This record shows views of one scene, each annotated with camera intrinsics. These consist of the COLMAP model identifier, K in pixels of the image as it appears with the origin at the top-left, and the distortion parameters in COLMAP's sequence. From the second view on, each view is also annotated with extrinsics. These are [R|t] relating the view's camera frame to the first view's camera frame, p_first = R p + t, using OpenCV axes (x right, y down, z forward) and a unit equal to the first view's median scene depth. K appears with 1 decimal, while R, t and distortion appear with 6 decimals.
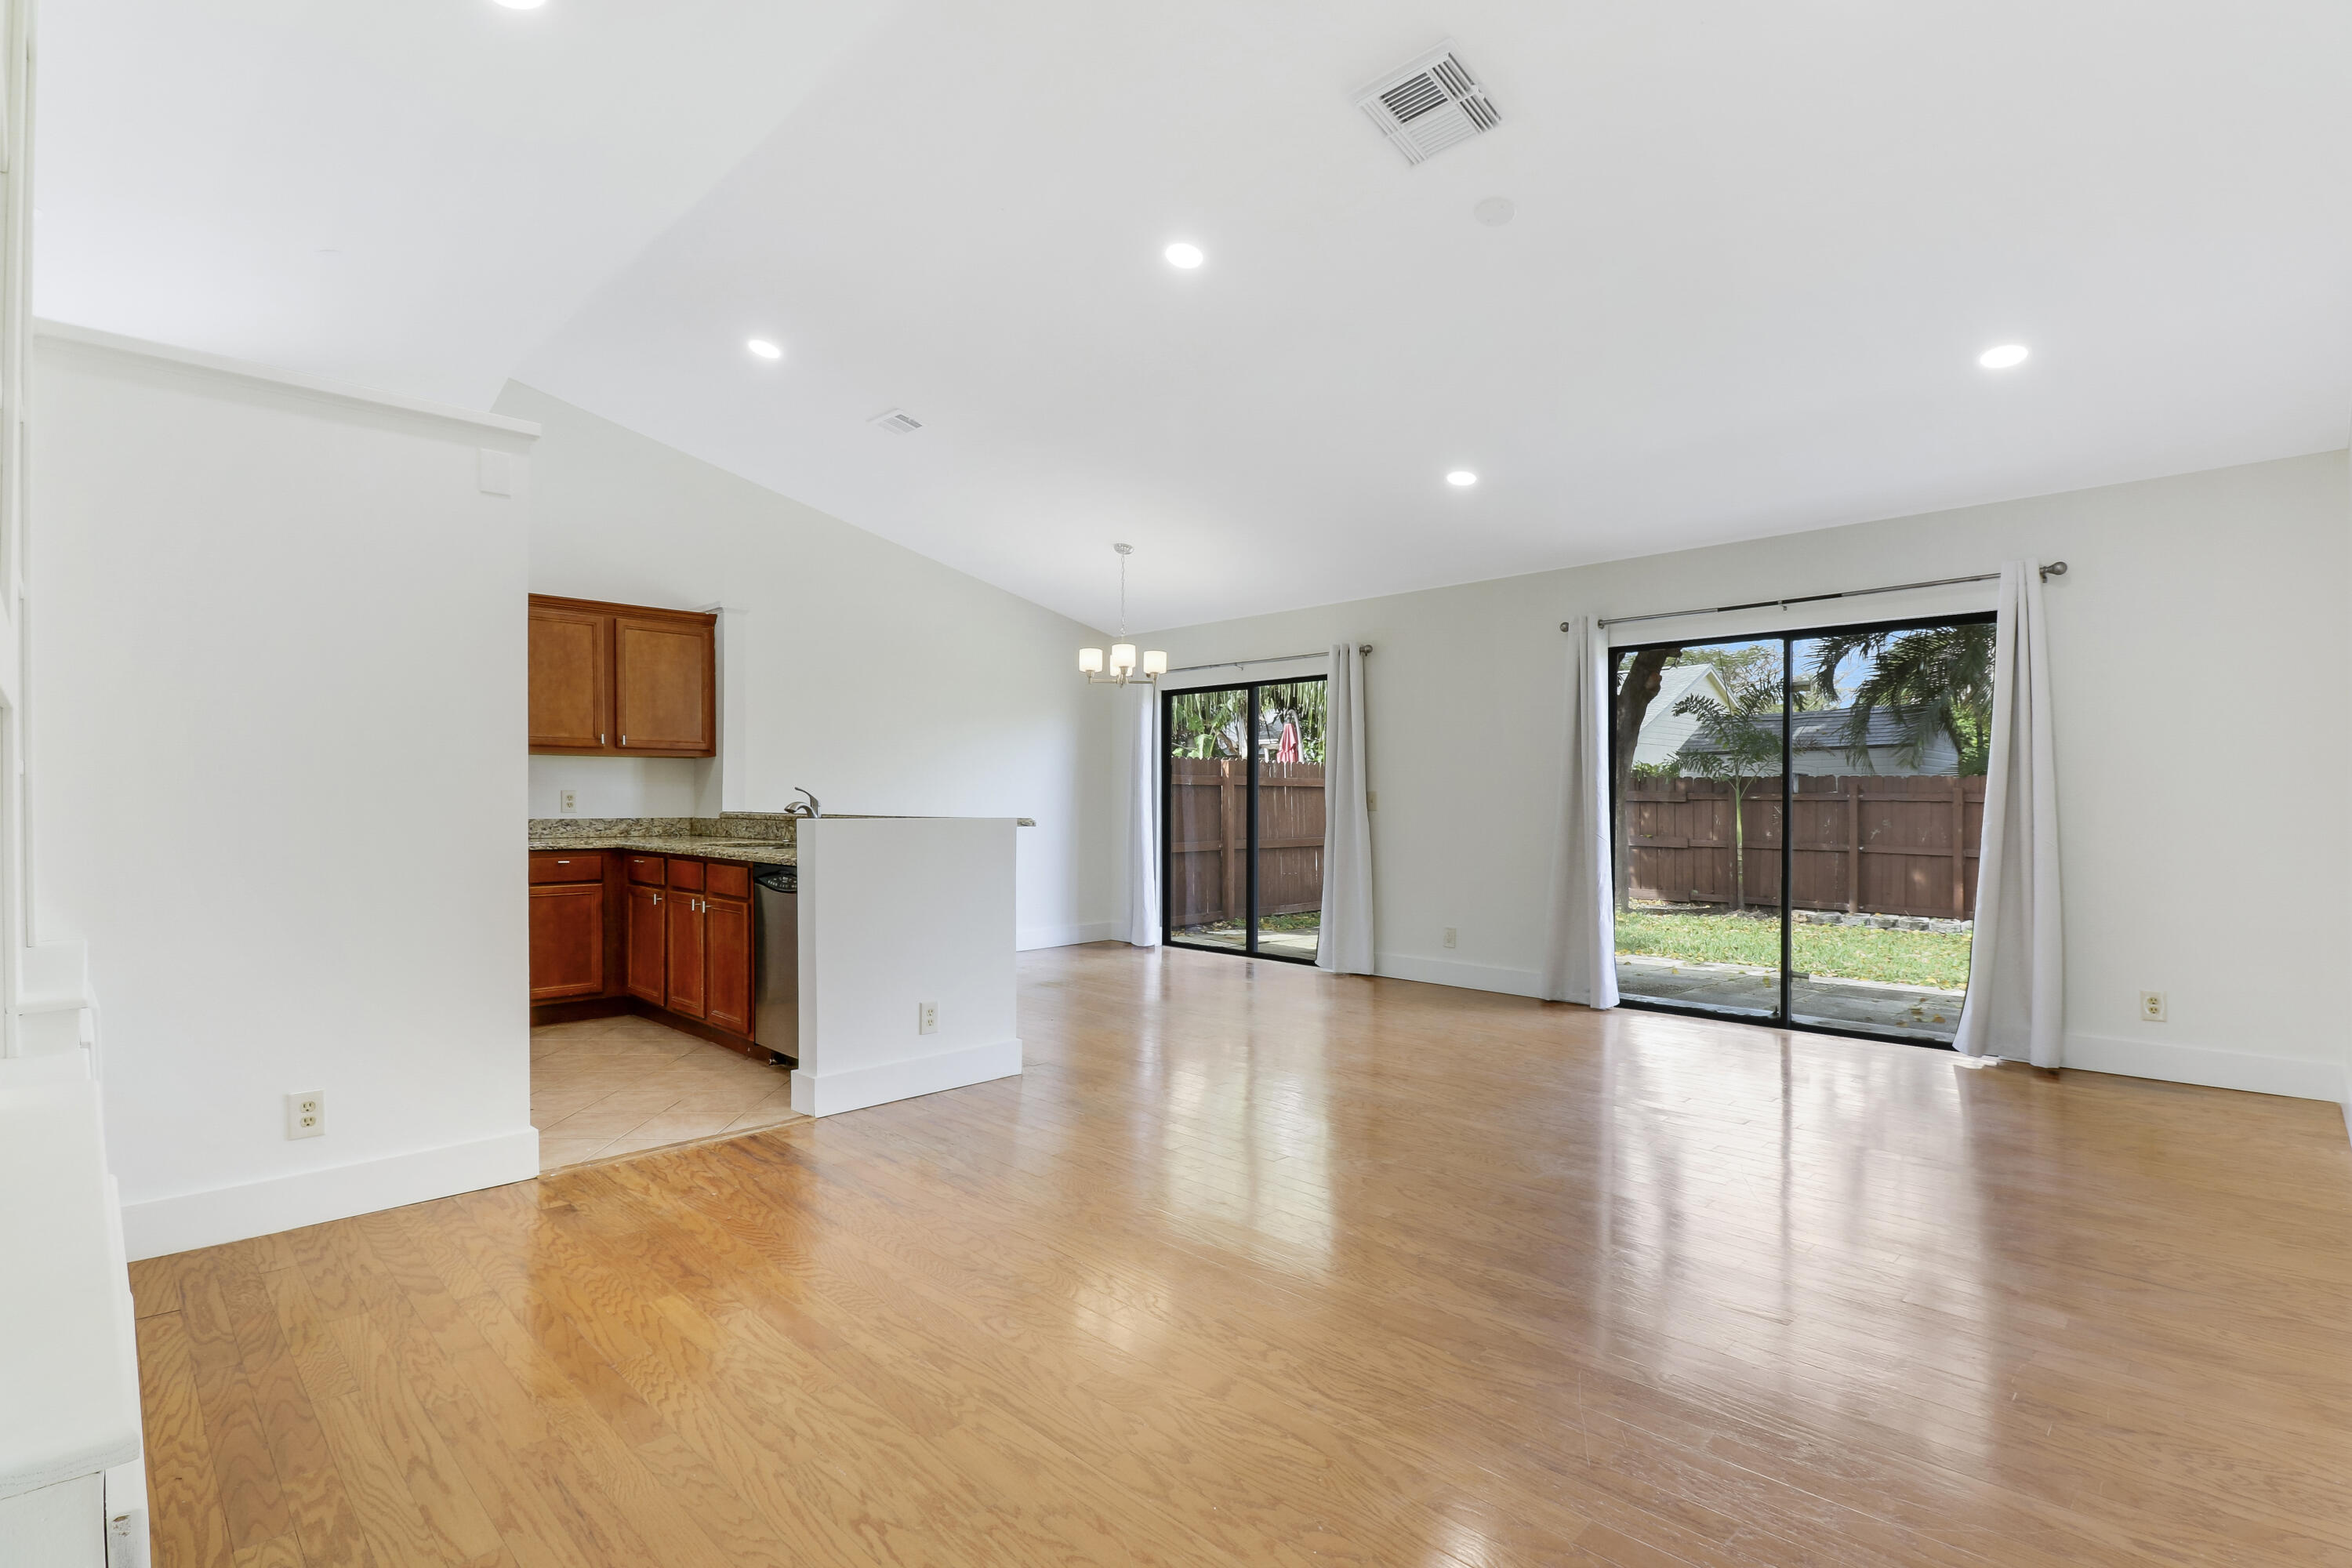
lens RADIAL K [[1107.6, 0, 1172.3], [0, 1107.6, 785.6], [0, 0, 1]] dist [-0.003134, -0.010807]
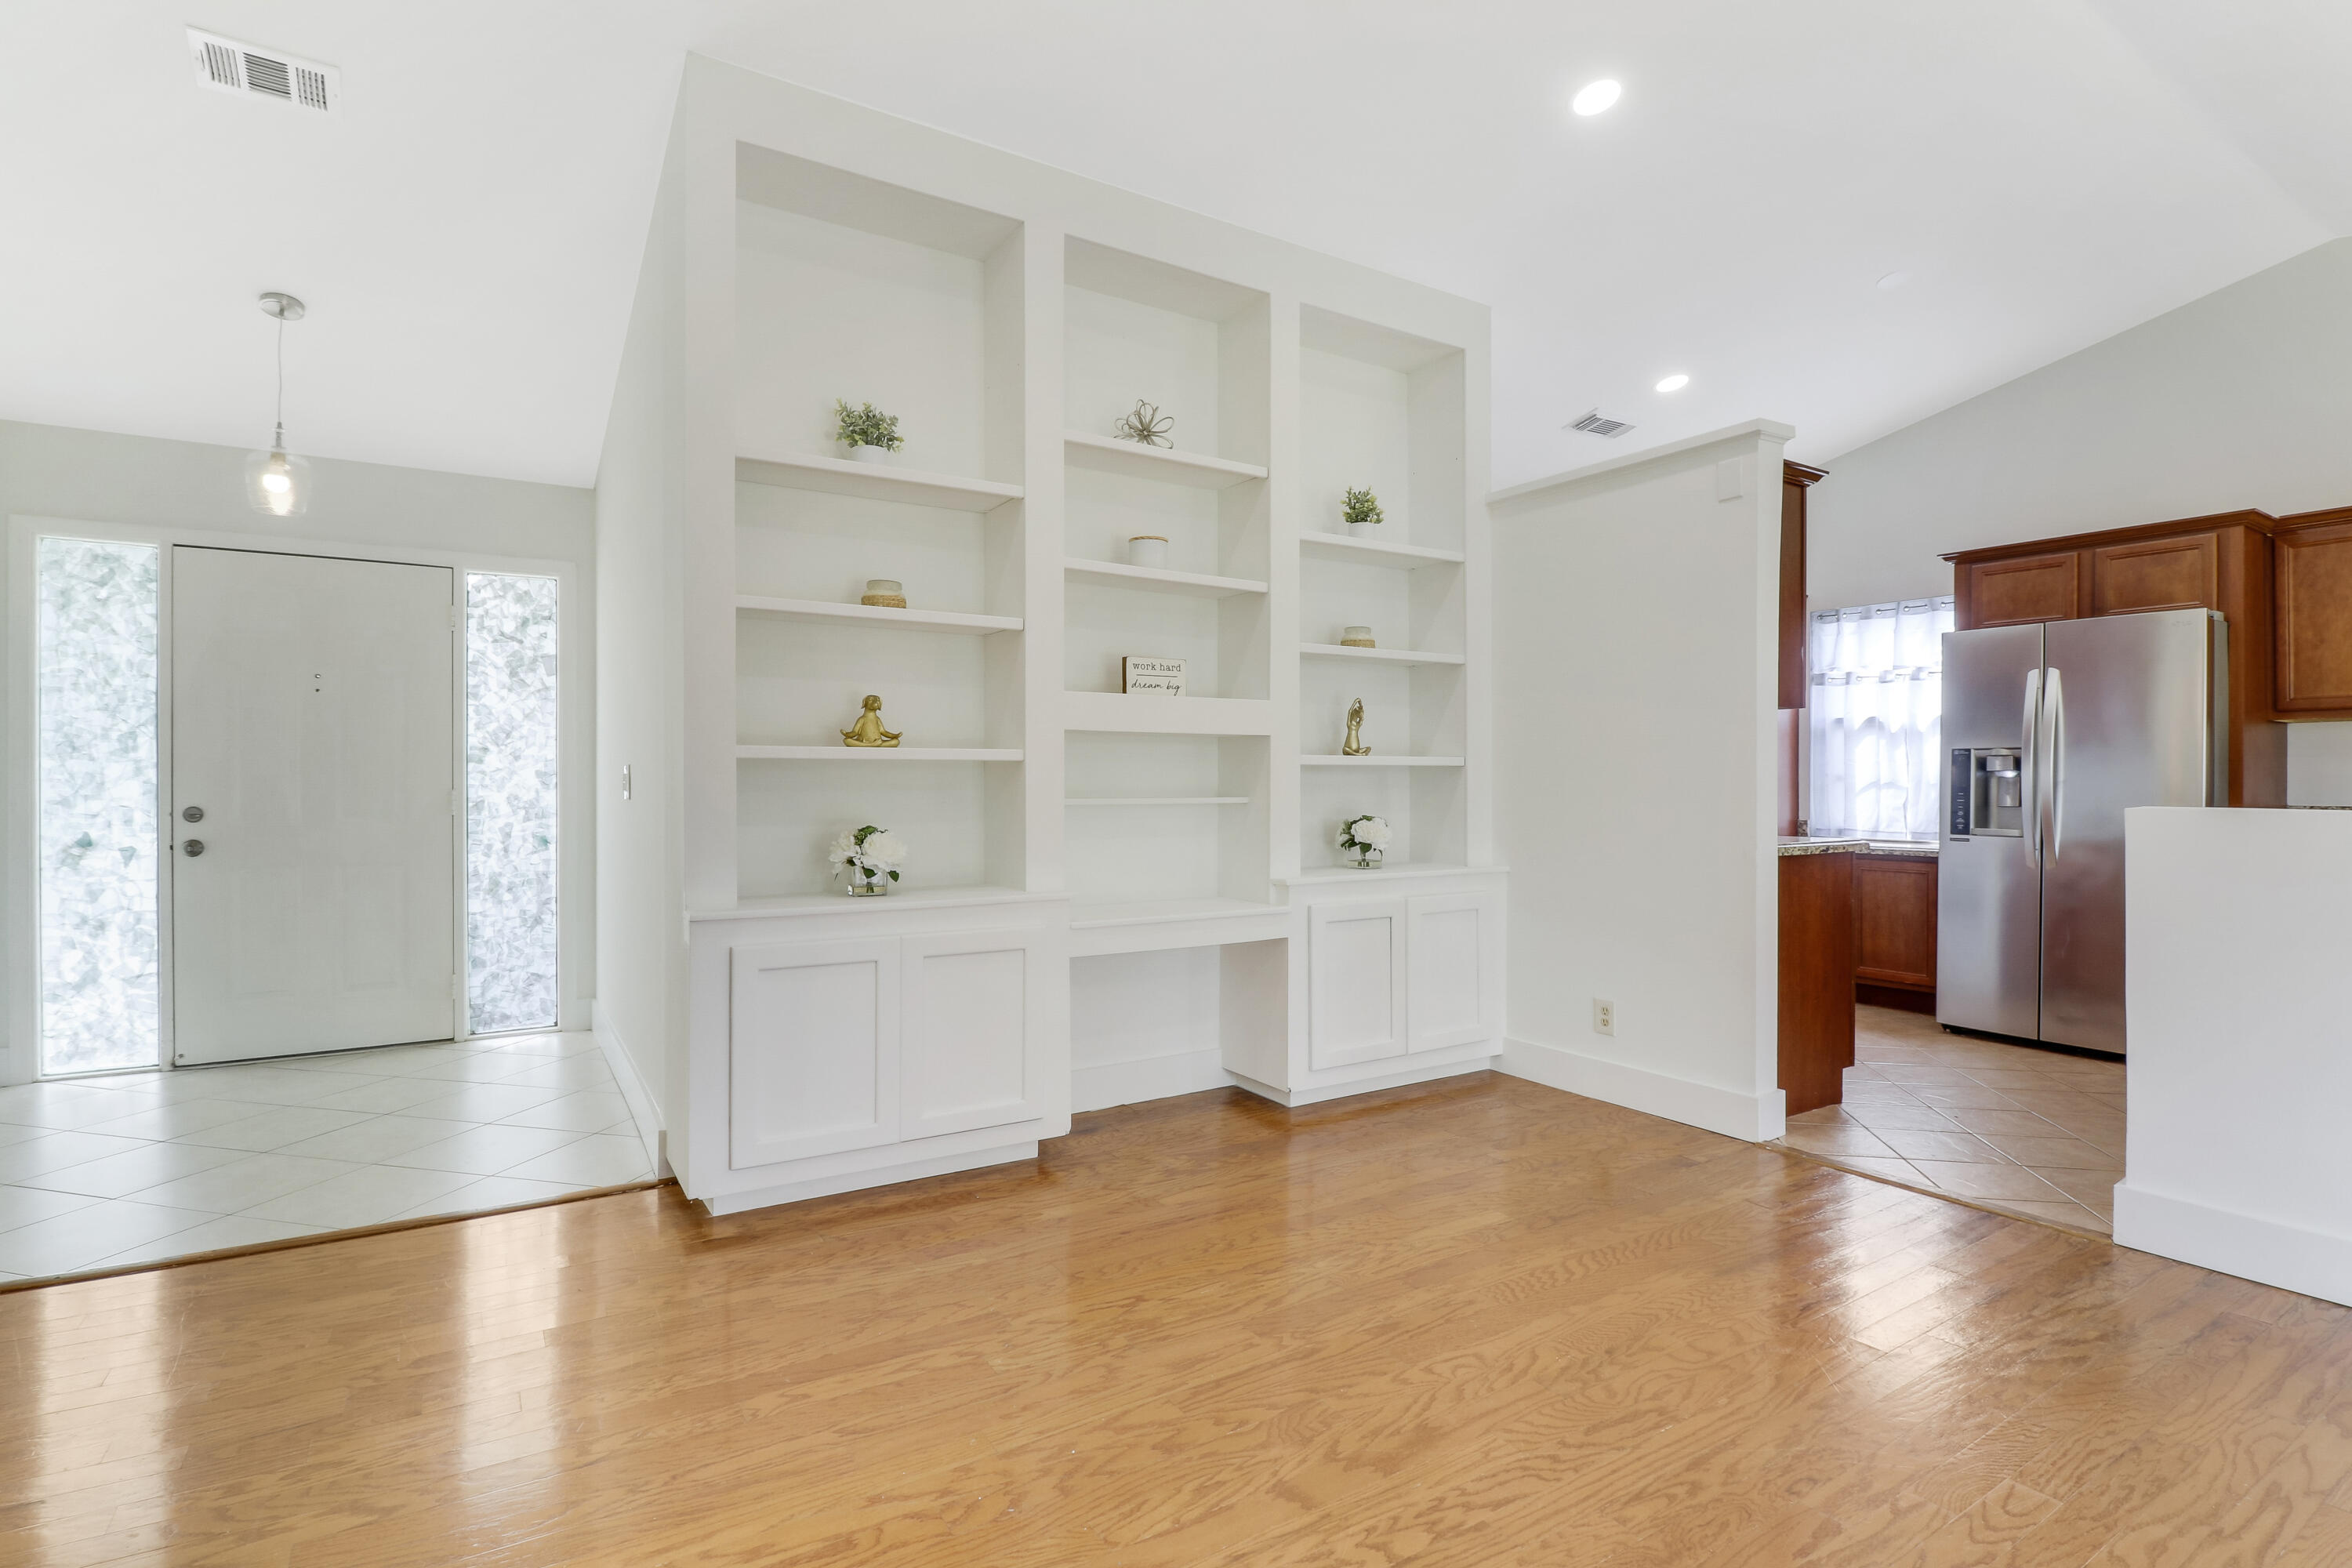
lens RADIAL K [[1107.6, 0, 1180.9], [0, 1107.6, 787.2], [0, 0, 1]] dist [-0.003134, -0.010807]
pose [[-0.213634, 0.003684, -0.976907, 0.719532], [0.012479, 0.999922, 0.001042, 0.019378], [0.976834, -0.011968, -0.213664, 0.925283]]
